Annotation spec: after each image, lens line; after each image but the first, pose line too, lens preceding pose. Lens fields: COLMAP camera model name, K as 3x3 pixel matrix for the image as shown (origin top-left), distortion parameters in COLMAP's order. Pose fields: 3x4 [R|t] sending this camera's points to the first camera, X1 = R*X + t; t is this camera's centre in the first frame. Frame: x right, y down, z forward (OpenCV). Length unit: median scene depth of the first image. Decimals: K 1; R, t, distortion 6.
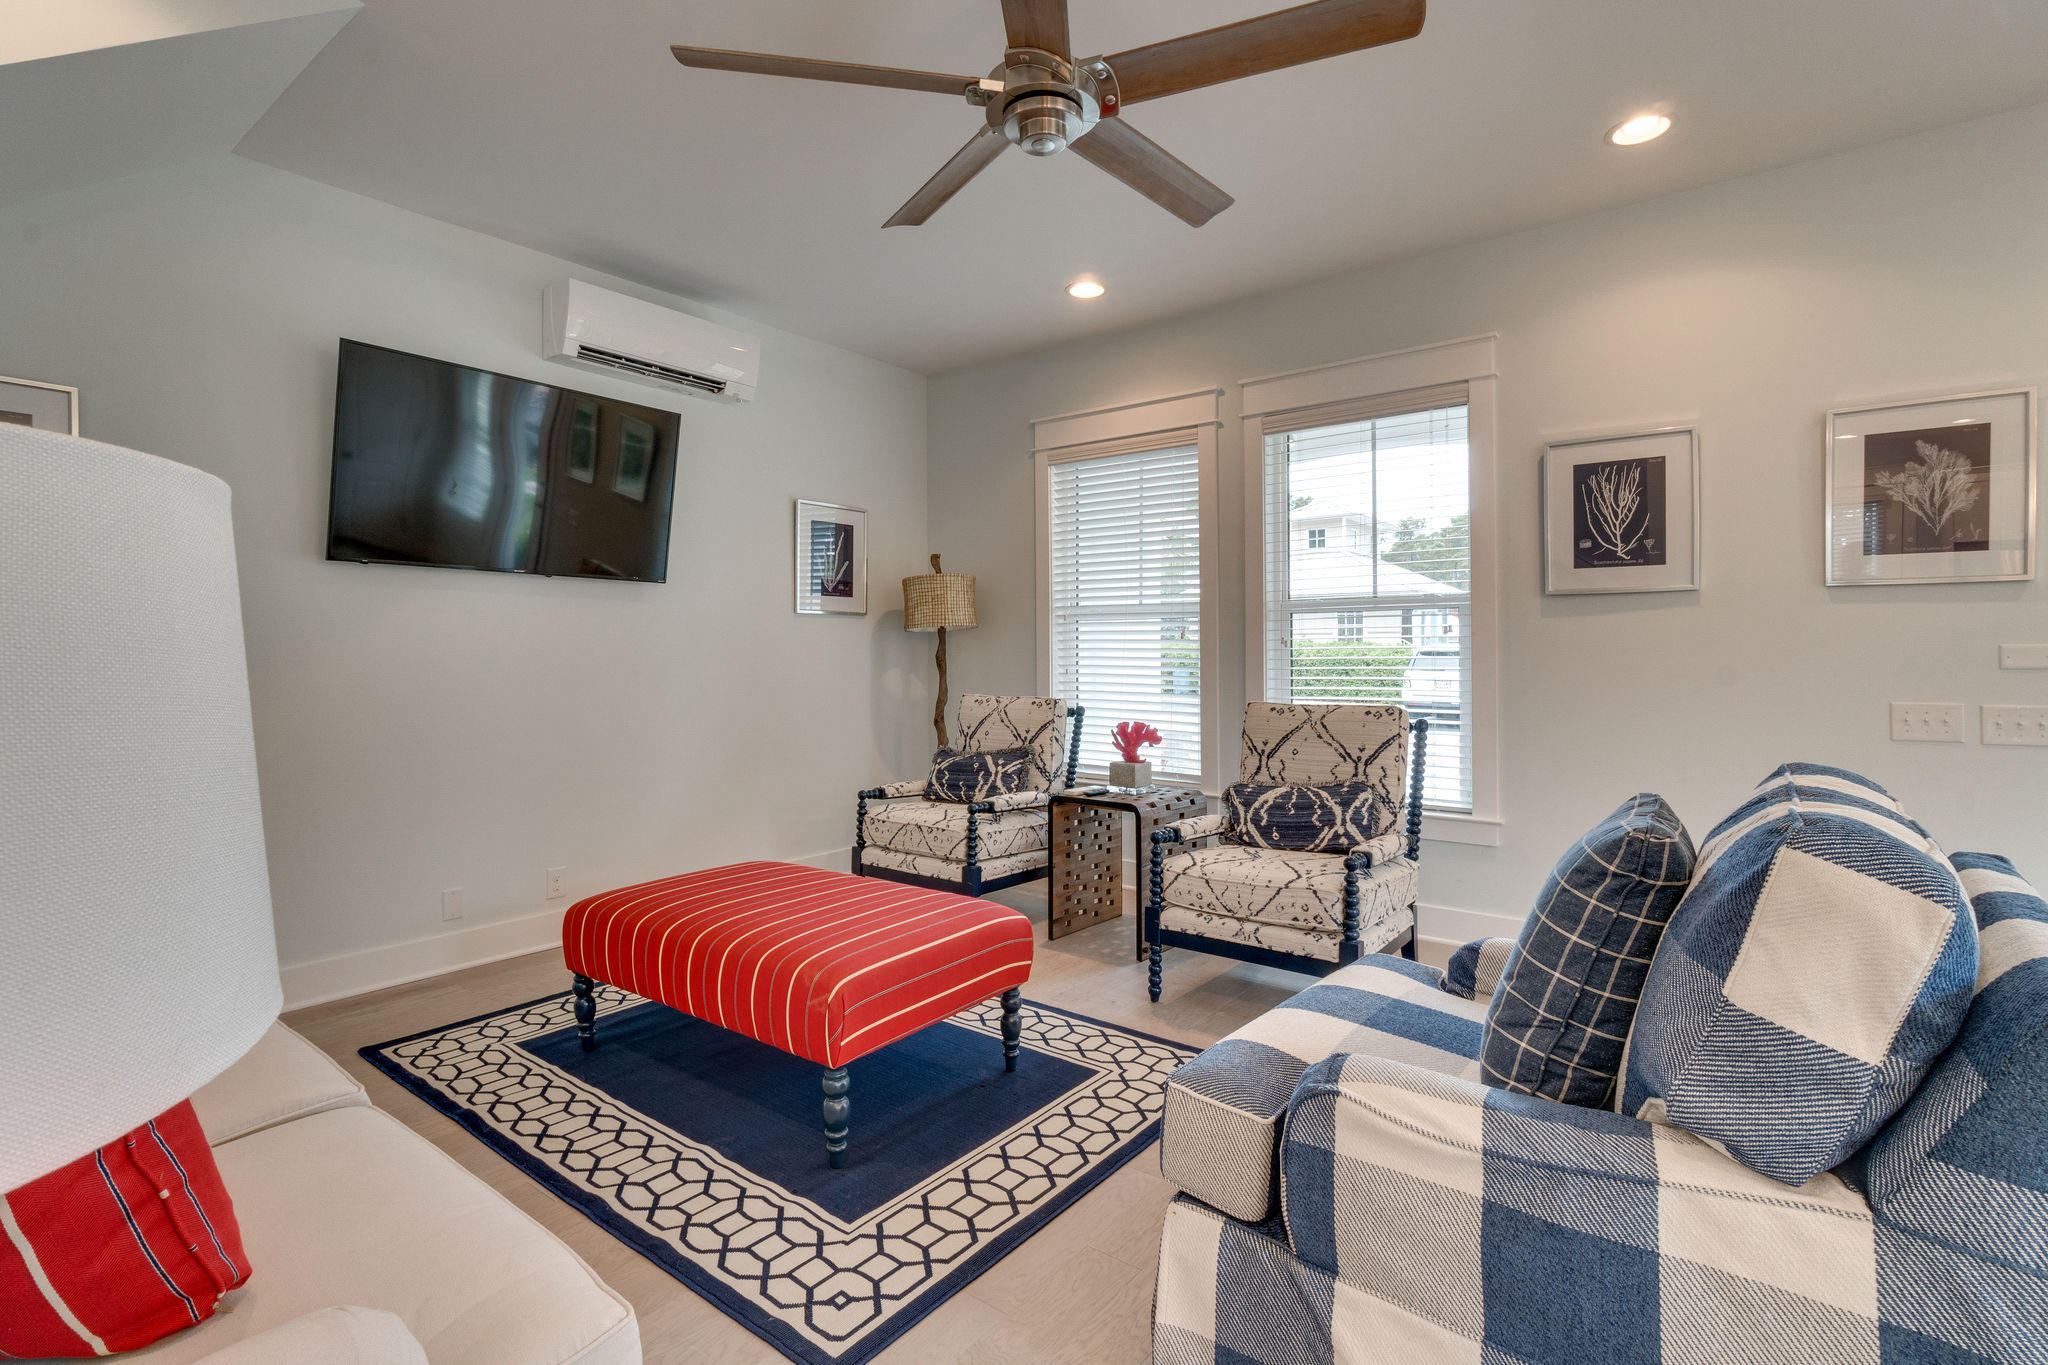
lens RADIAL K [[952.8, 0, 1017.3], [0, 952.8, 652.0], [0, 0, 1]] dist [-0.006571, 0.000045]
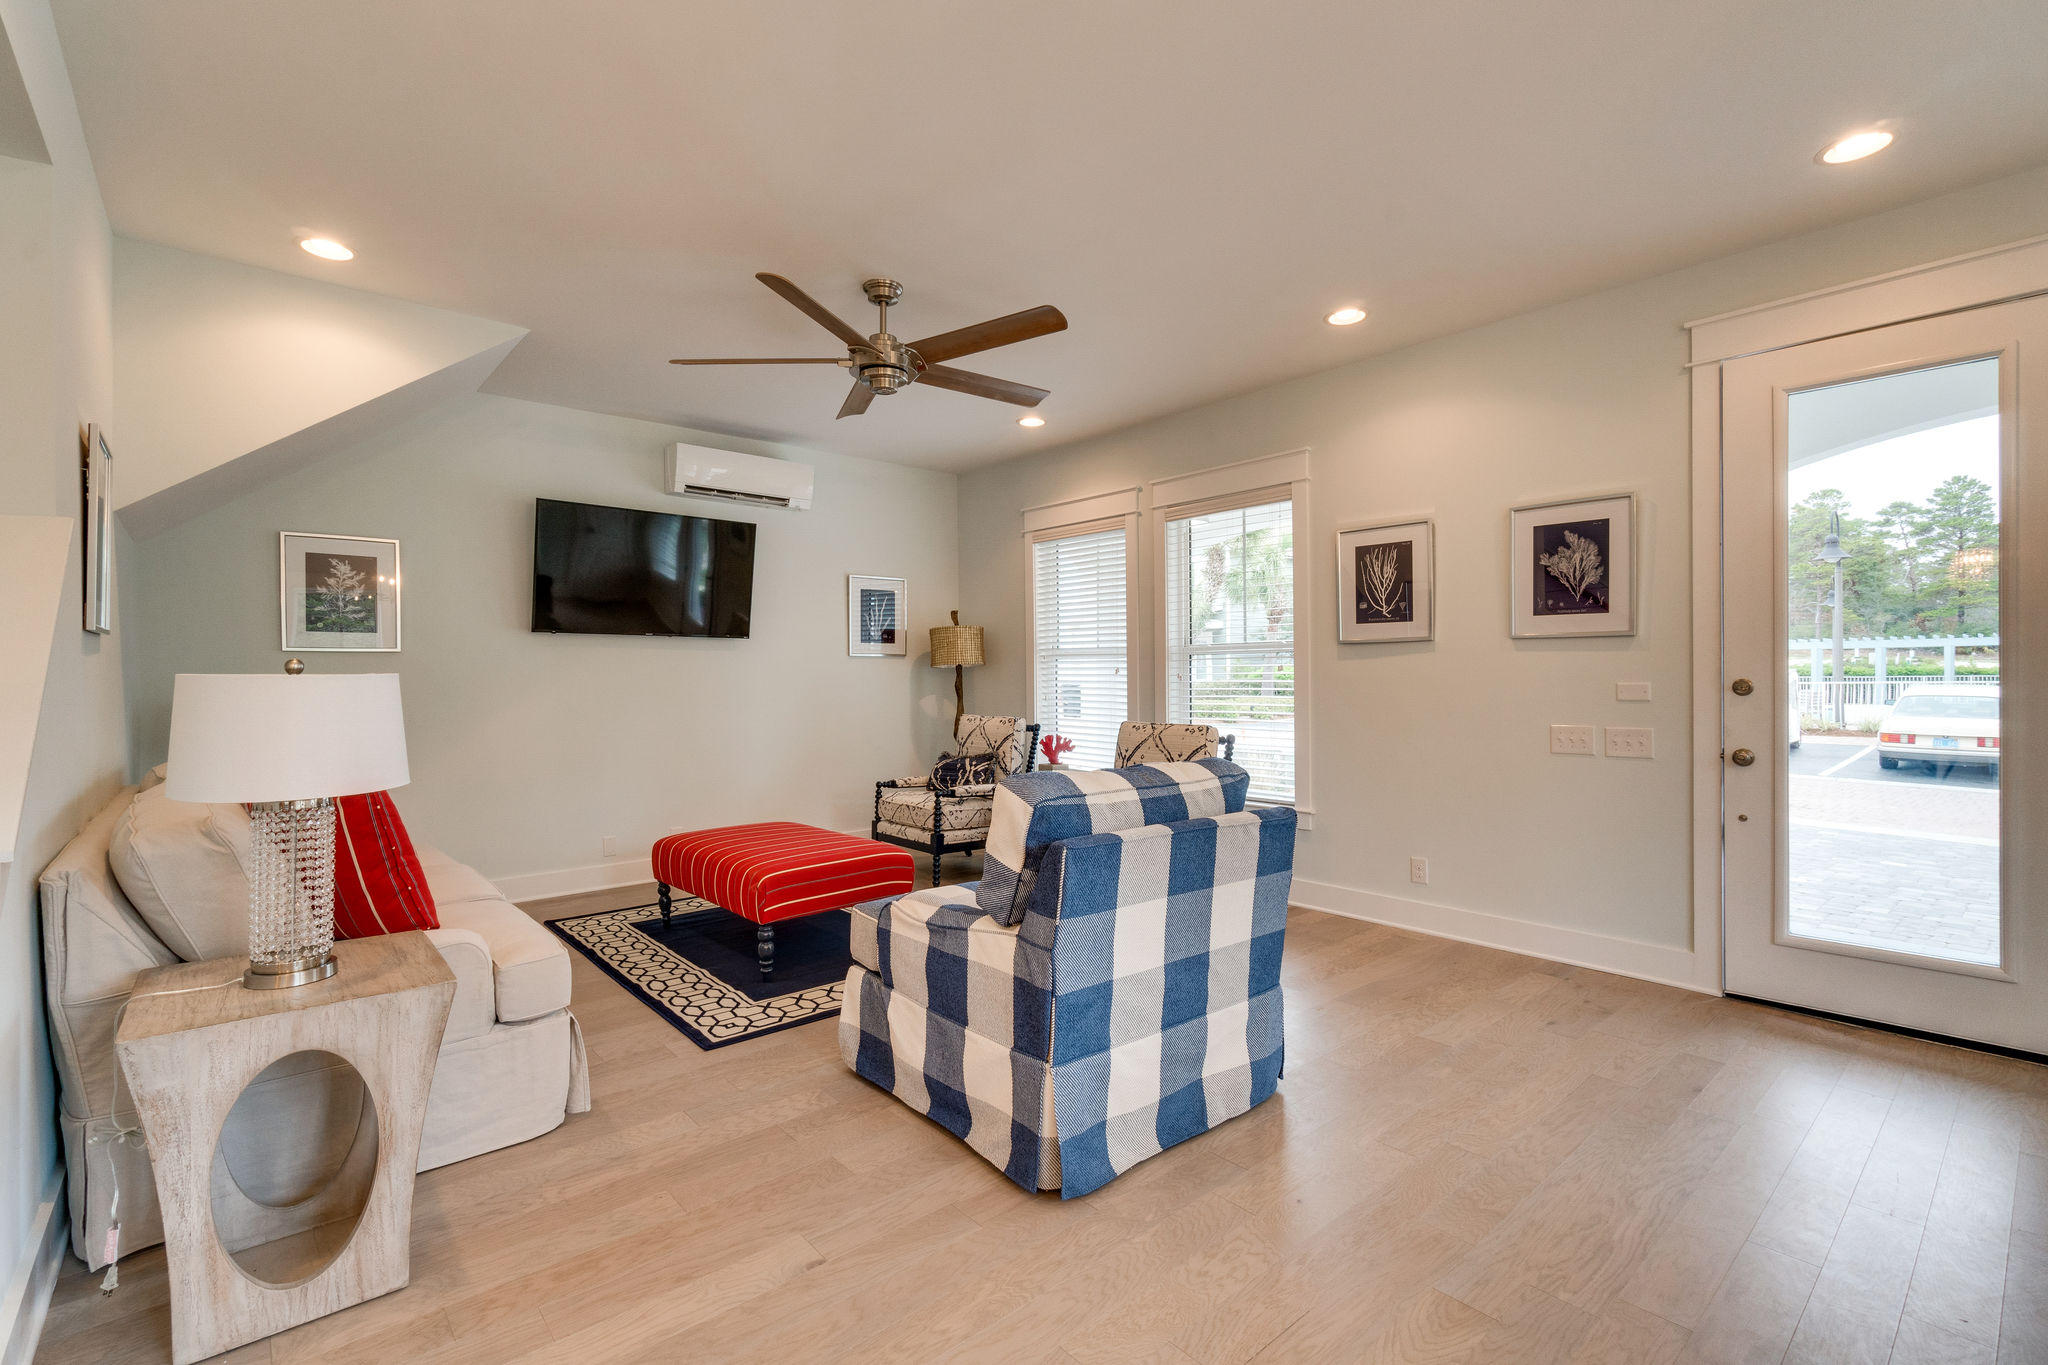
lens RADIAL K [[889.3, 0, 1024.0], [0, 889.3, 682.5], [0, 0, 1]] dist [0.000468, -0.000036]
pose [[0.982803, -0.001183, -0.184654, 0.356126], [0.002897, 0.999955, 0.009011, -0.017458], [0.184635, -0.009391, 0.982762, -0.323280]]
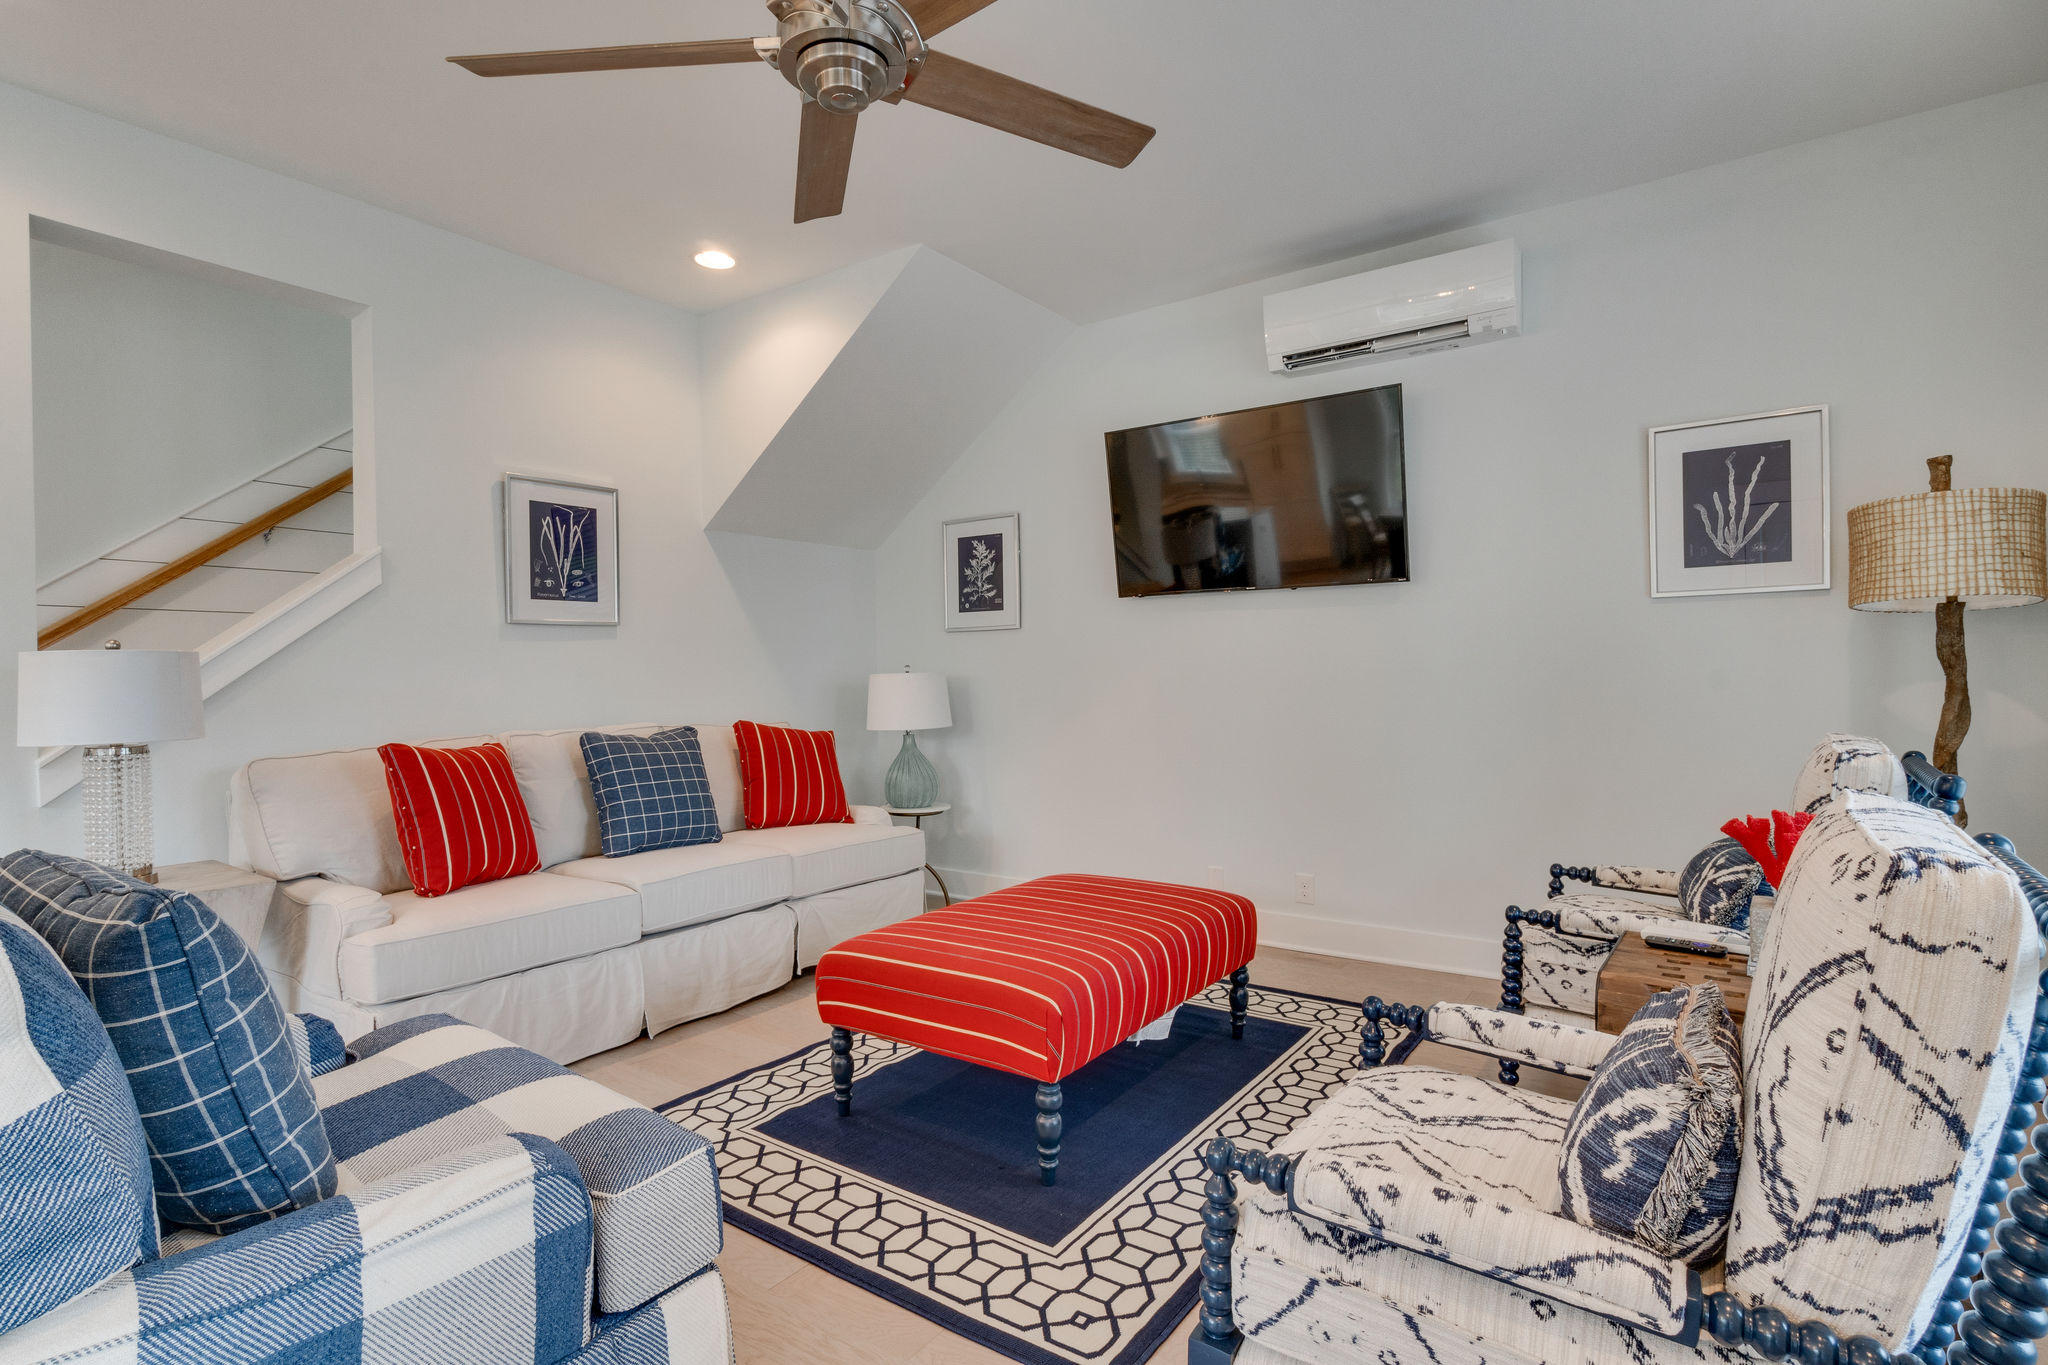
lens RADIAL K [[1010.3, 0, 1024.0], [0, 1010.3, 682.5], [0, 0, 1]] dist [-0.000239, -0.000111]
pose [[0.051960, 0.011814, -0.998579, 0.627833], [0.014931, 0.999809, 0.012605, 0.004271], [0.998538, -0.015565, 0.051774, 0.705849]]
